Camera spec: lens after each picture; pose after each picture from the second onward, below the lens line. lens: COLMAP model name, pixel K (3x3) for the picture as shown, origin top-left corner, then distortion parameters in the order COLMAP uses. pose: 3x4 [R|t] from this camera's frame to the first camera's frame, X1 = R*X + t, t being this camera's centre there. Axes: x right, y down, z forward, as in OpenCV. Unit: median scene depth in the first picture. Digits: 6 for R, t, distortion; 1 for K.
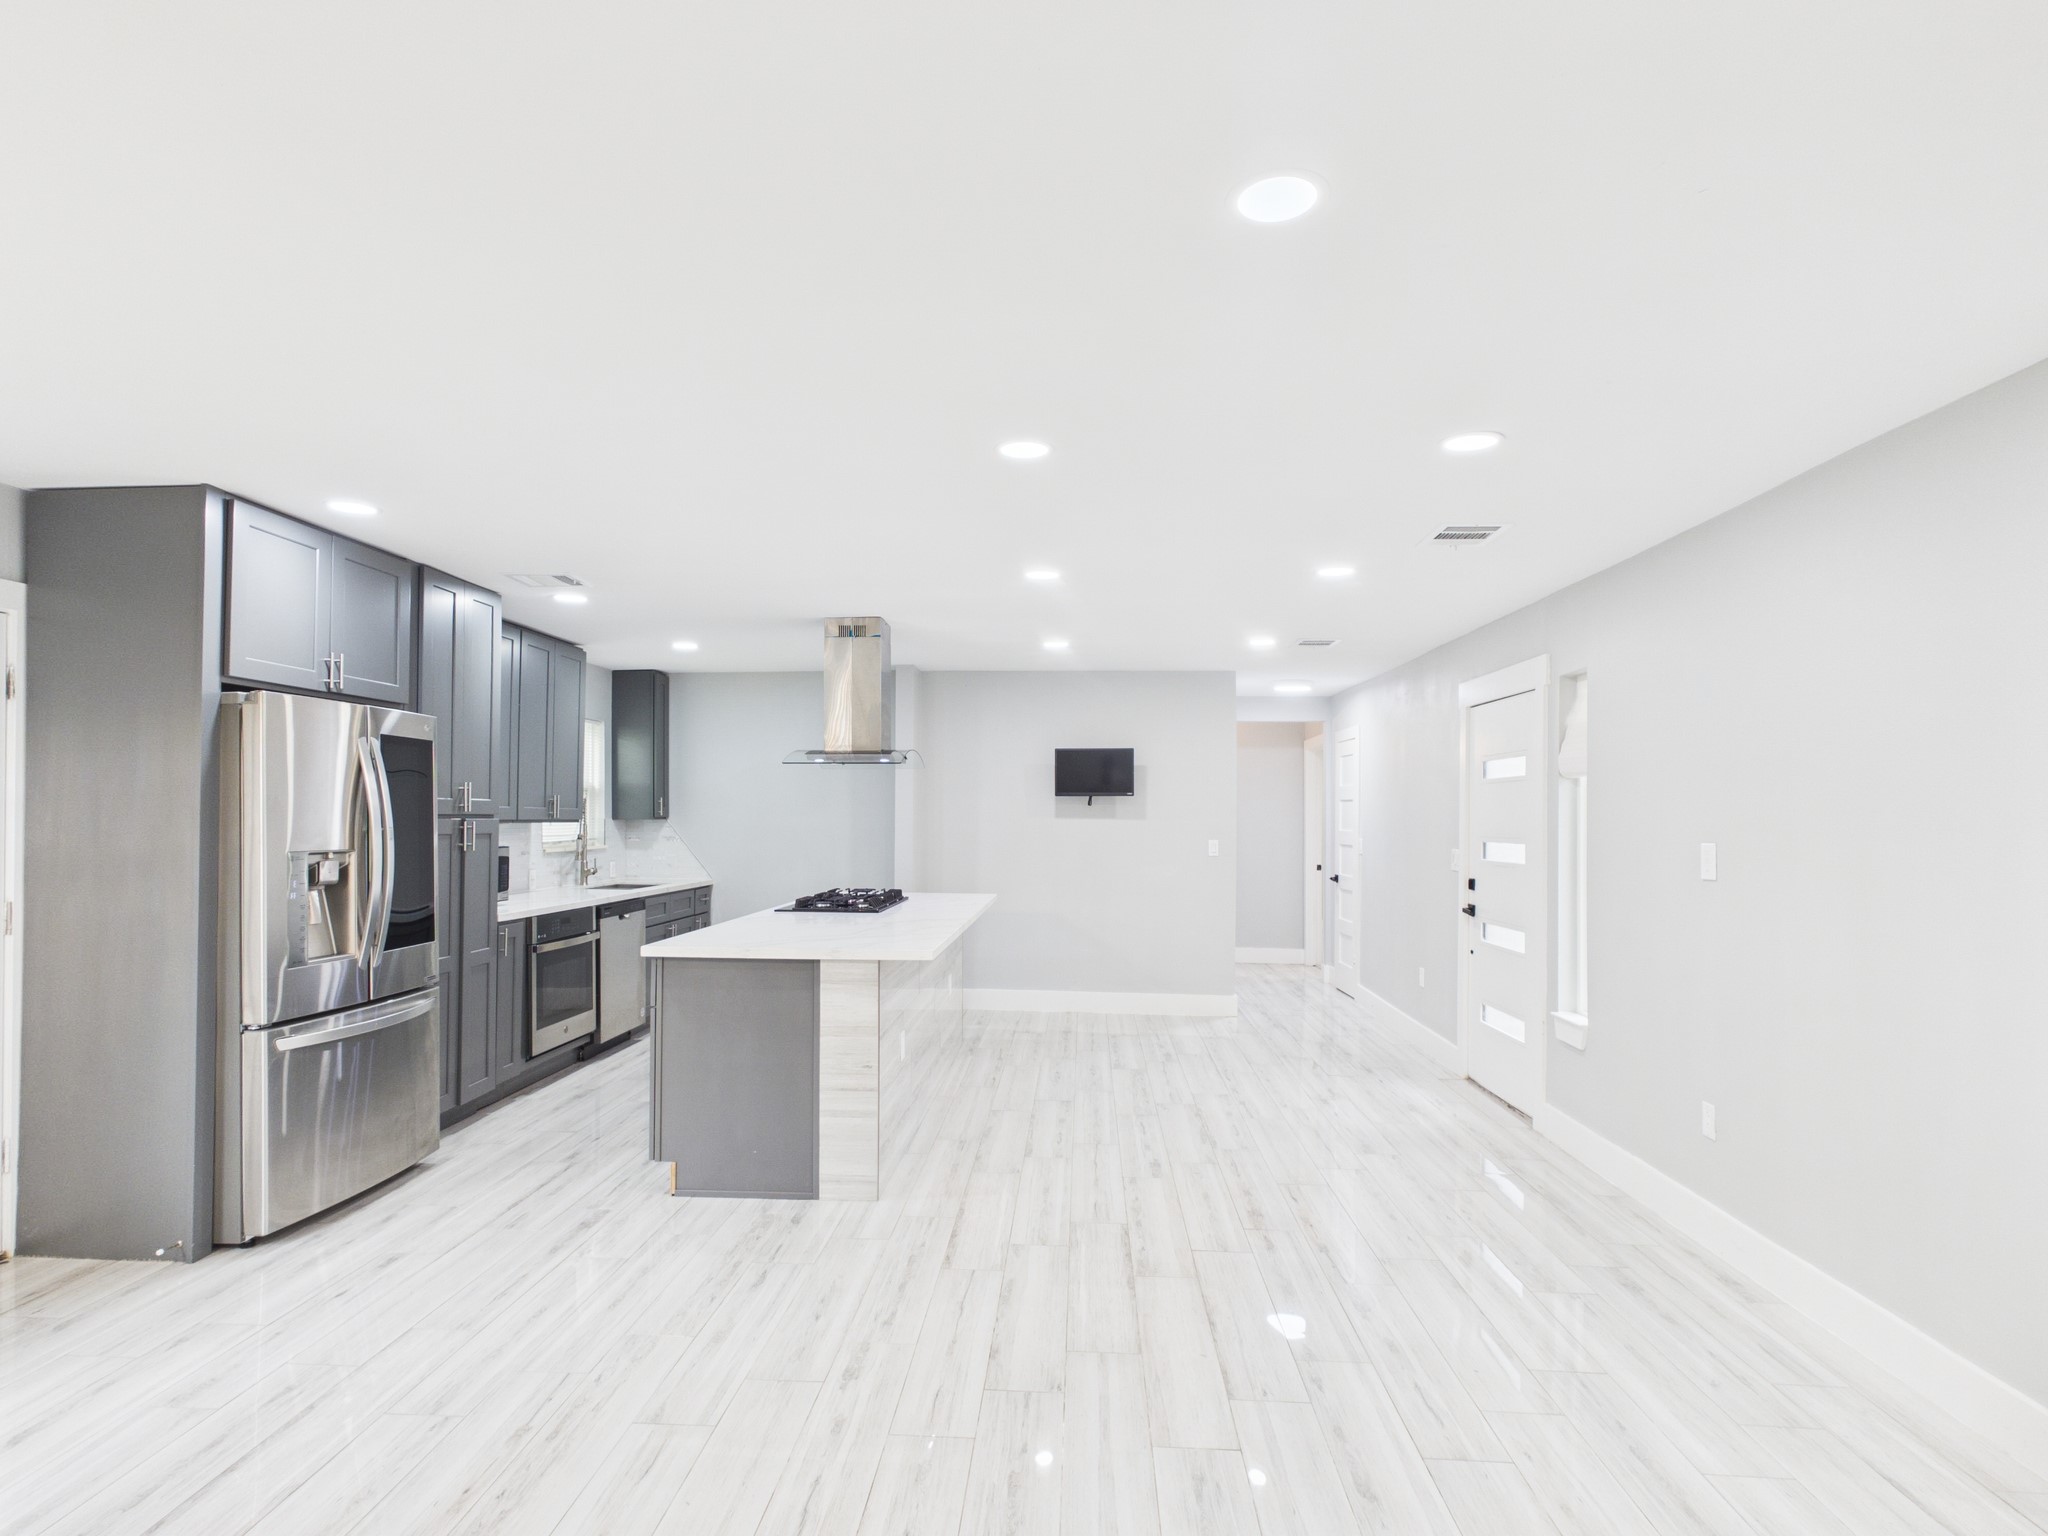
lens RADIAL K [[1081.3, 0, 1021.4], [0, 1081.3, 780.5], [0, 0, 1]] dist [0.004294, 0.000615]
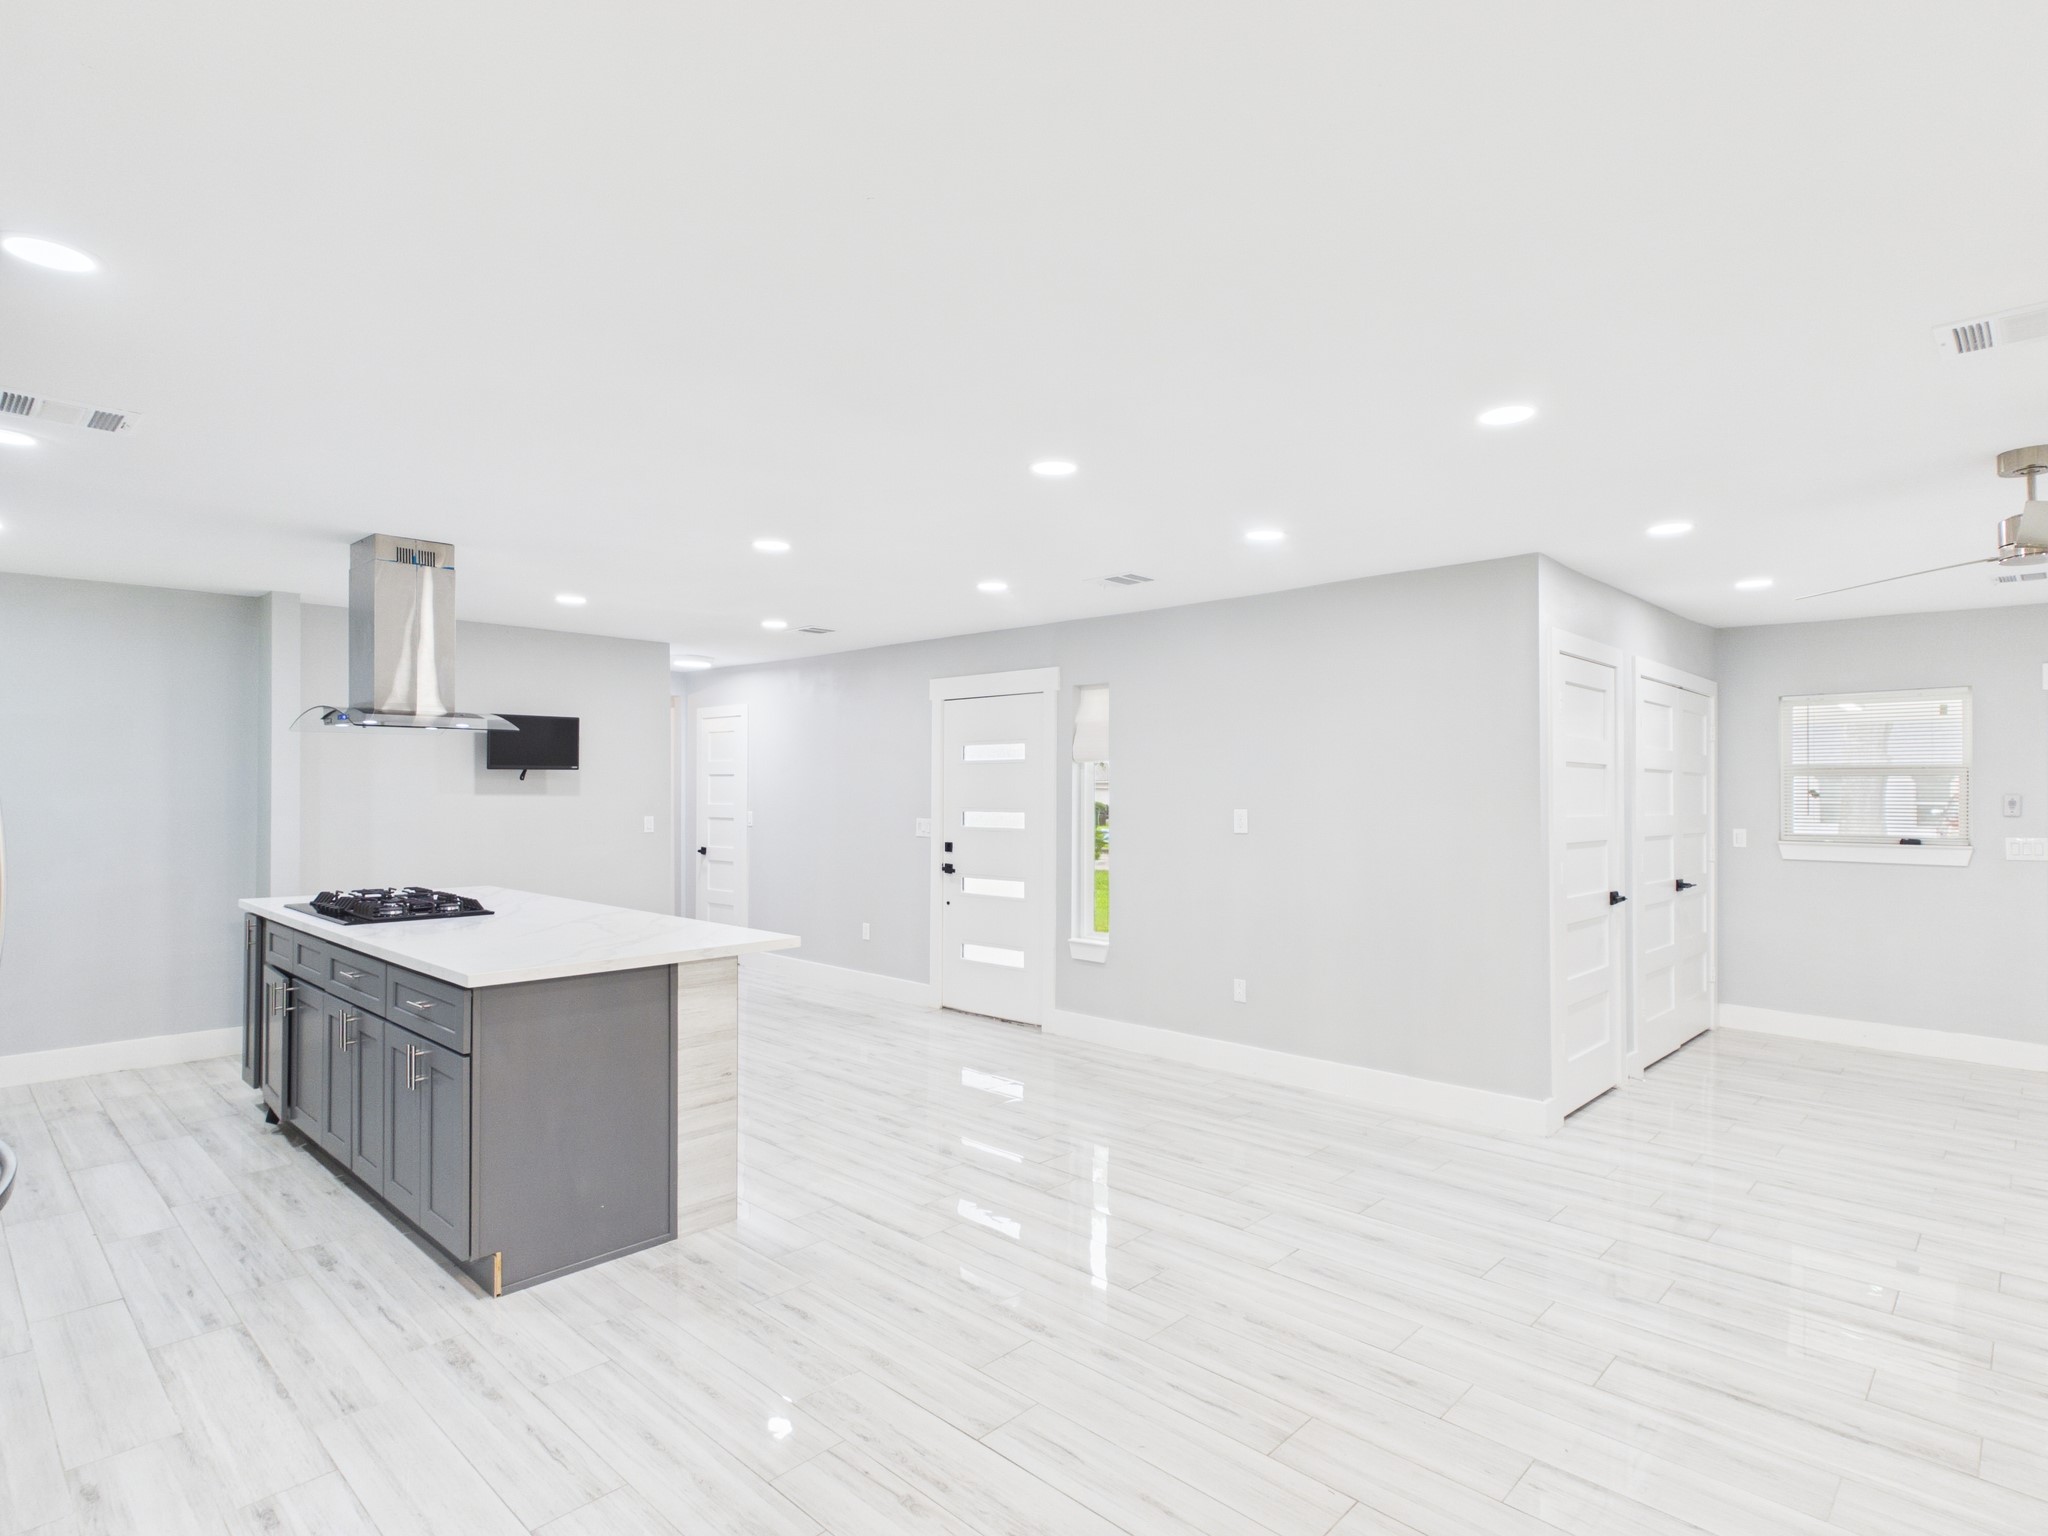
lens RADIAL K [[1081.1, 0, 1024.0], [0, 1081.1, 768.0], [0, 0, 1]] dist [0.003970, 0.001026]
pose [[0.646937, 0.010593, 0.762470, -0.669841], [-0.022594, 0.999731, 0.005281, -0.001009], [-0.762209, -0.020644, 0.647002, 0.231777]]
